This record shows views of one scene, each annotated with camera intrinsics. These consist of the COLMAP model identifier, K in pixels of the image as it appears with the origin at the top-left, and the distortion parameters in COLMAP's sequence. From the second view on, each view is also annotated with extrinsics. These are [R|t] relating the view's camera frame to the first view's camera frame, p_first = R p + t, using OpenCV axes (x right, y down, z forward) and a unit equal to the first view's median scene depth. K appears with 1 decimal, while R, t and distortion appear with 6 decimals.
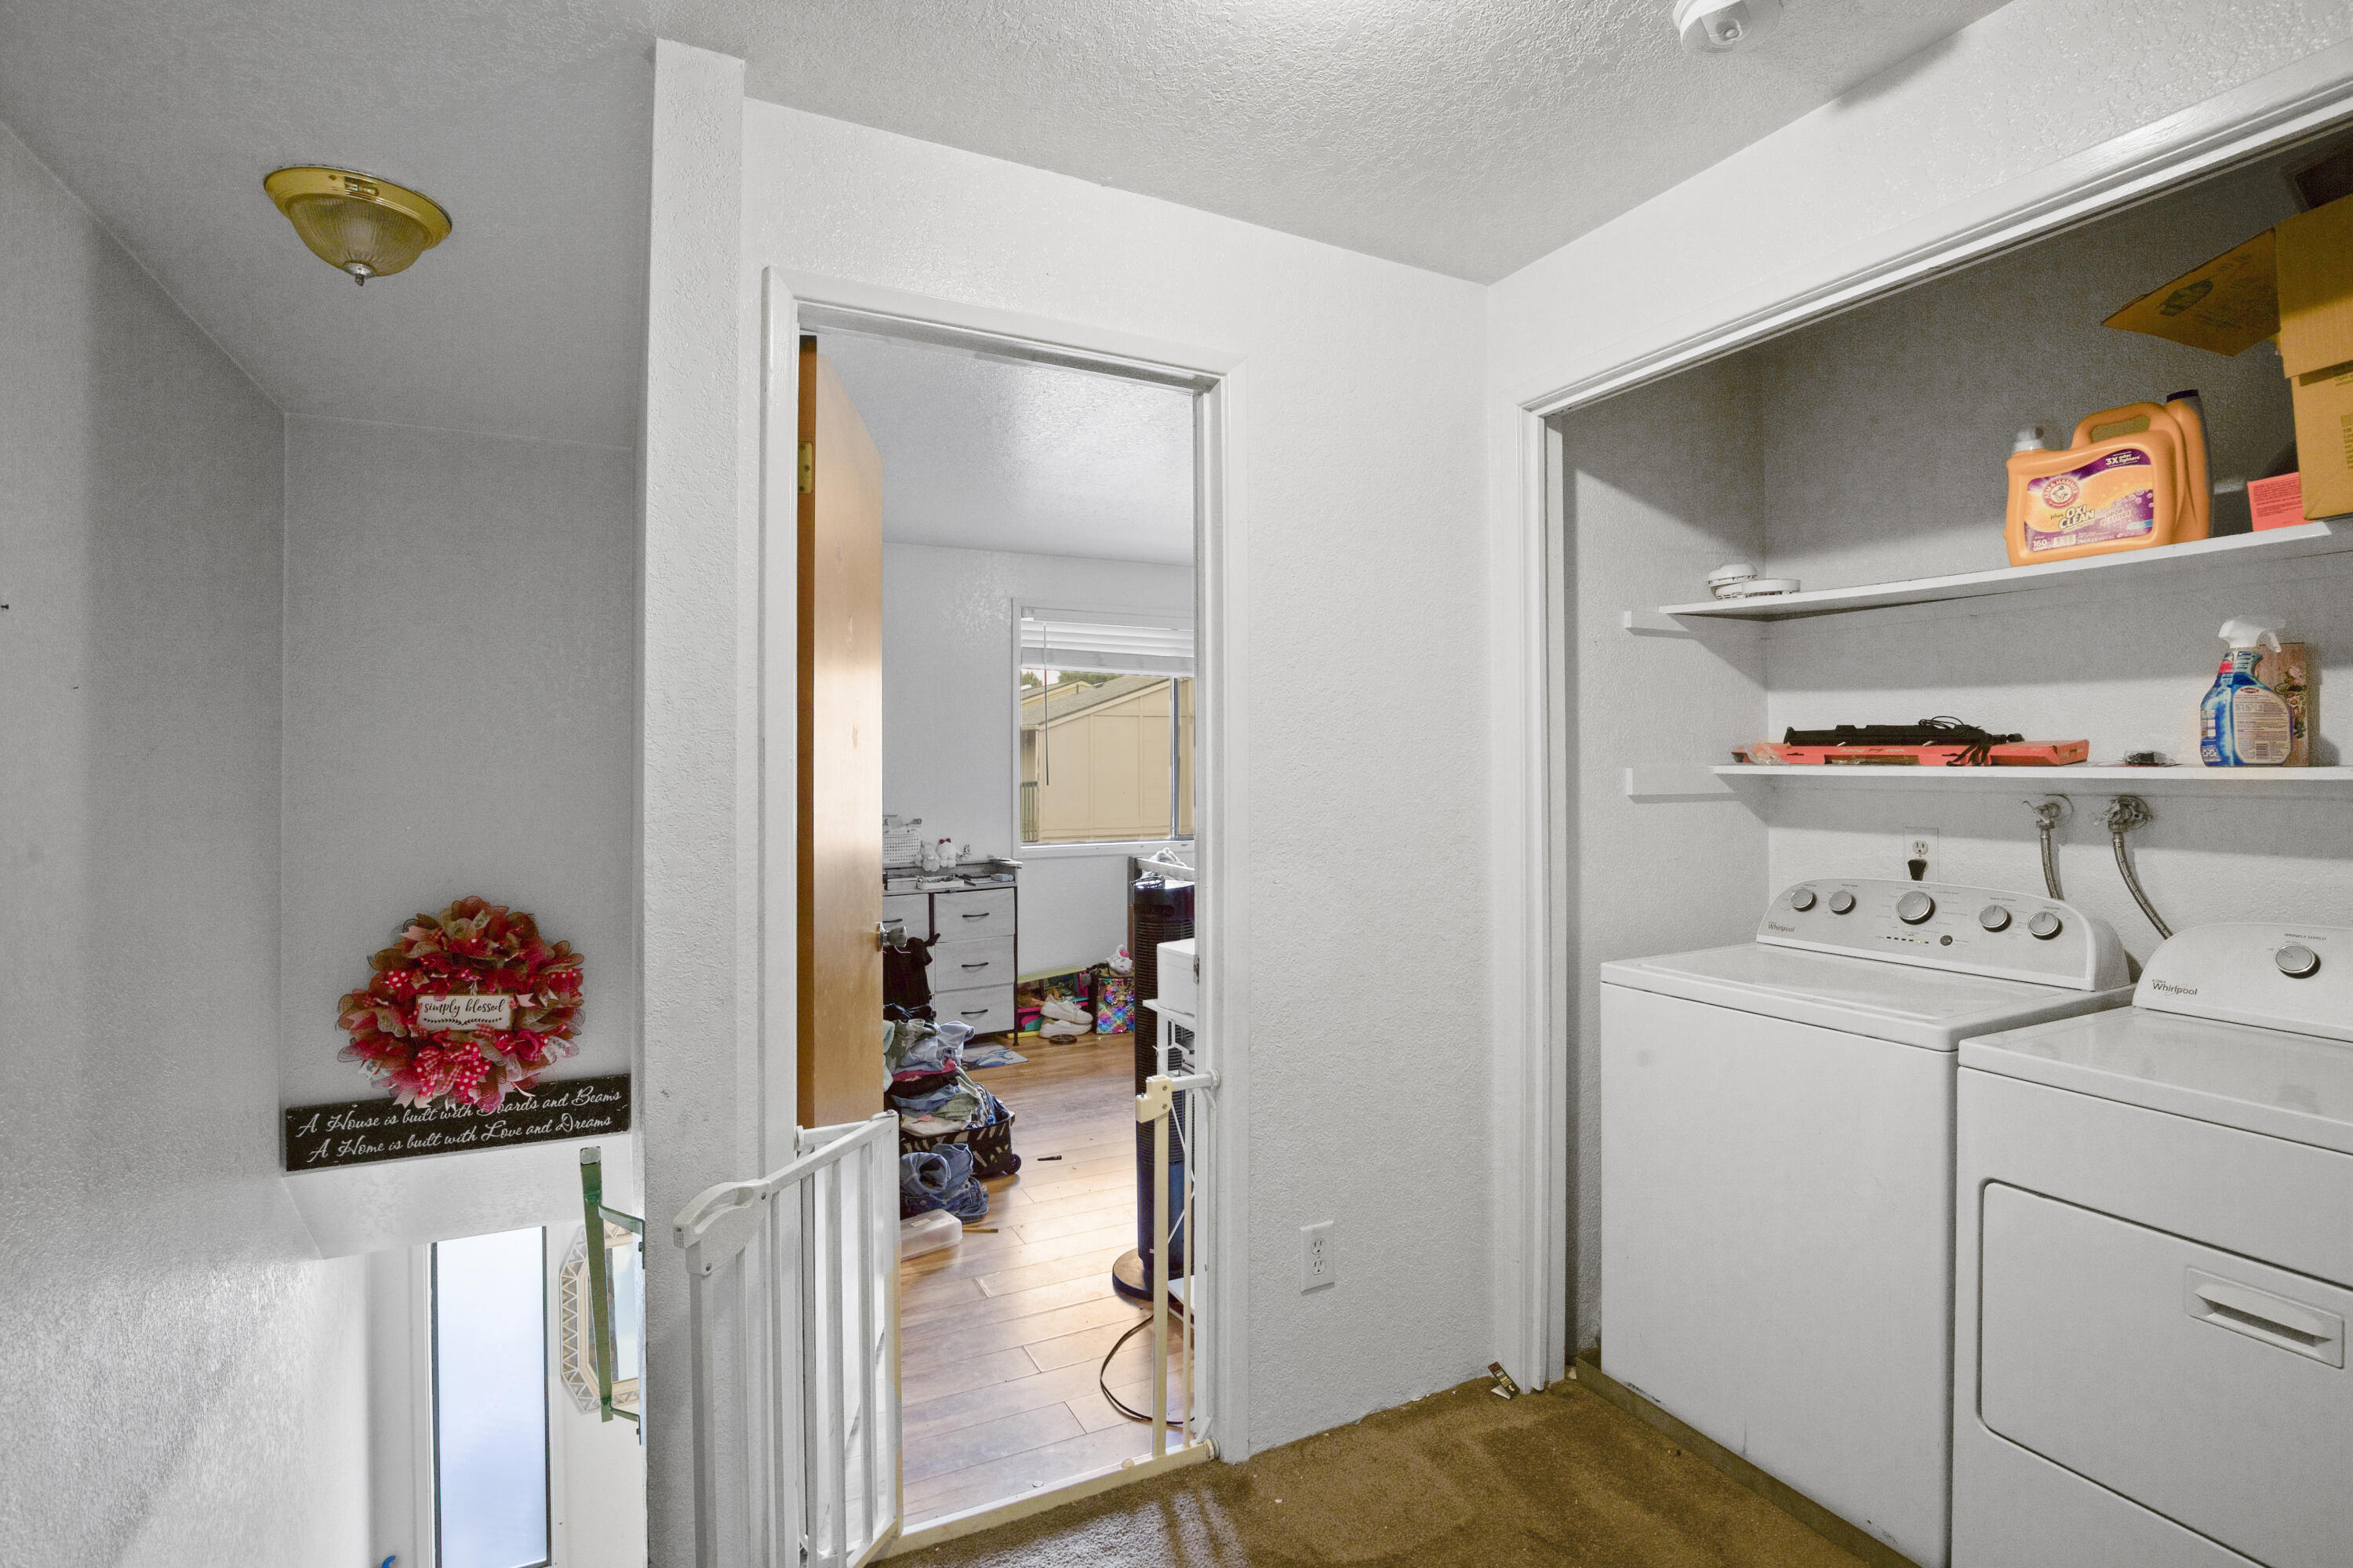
lens RADIAL K [[1106.5, 0, 1181.3], [0, 1106.5, 763.2], [0, 0, 1]] dist [0.000885, 0.000179]
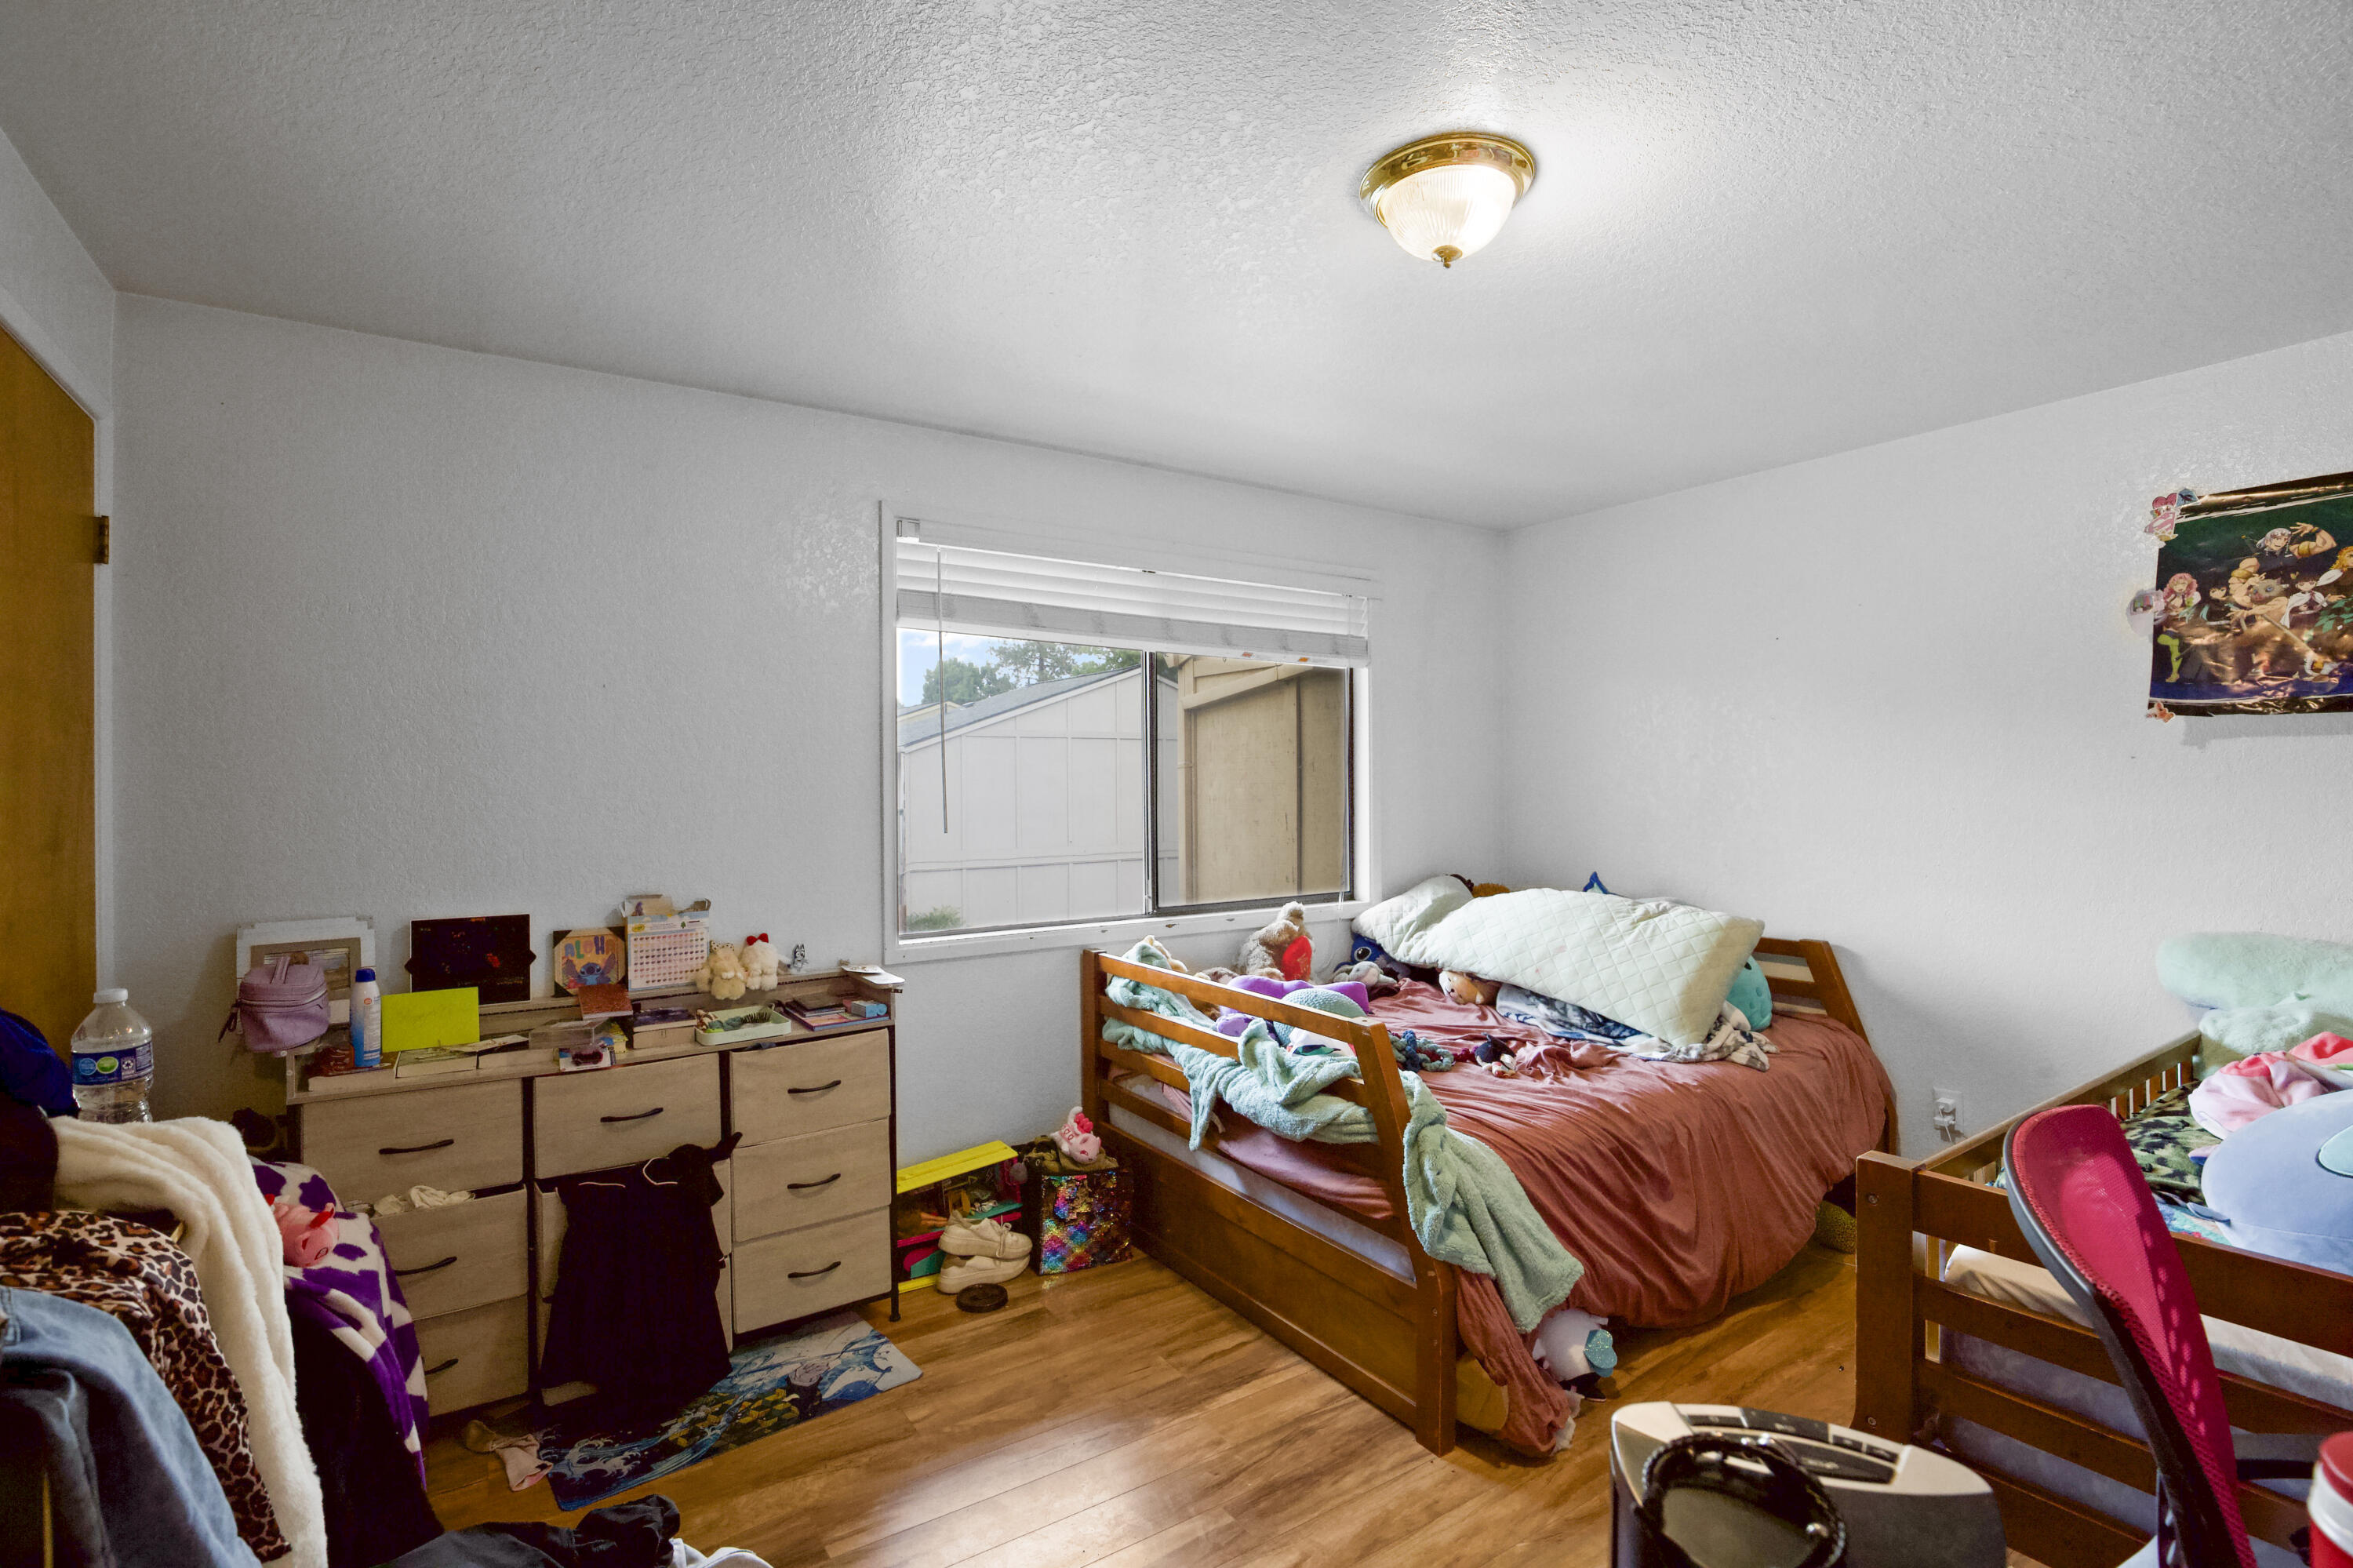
lens RADIAL K [[1107.6, 0, 1176.5], [0, 1107.6, 784.0], [0, 0, 1]] dist [-0.029350, -0.000050]
pose [[0.993546, -0.006798, 0.113227, -0.045677], [0.007023, 0.999974, -0.001592, -0.002335], [-0.113213, 0.002377, 0.993568, 0.286891]]
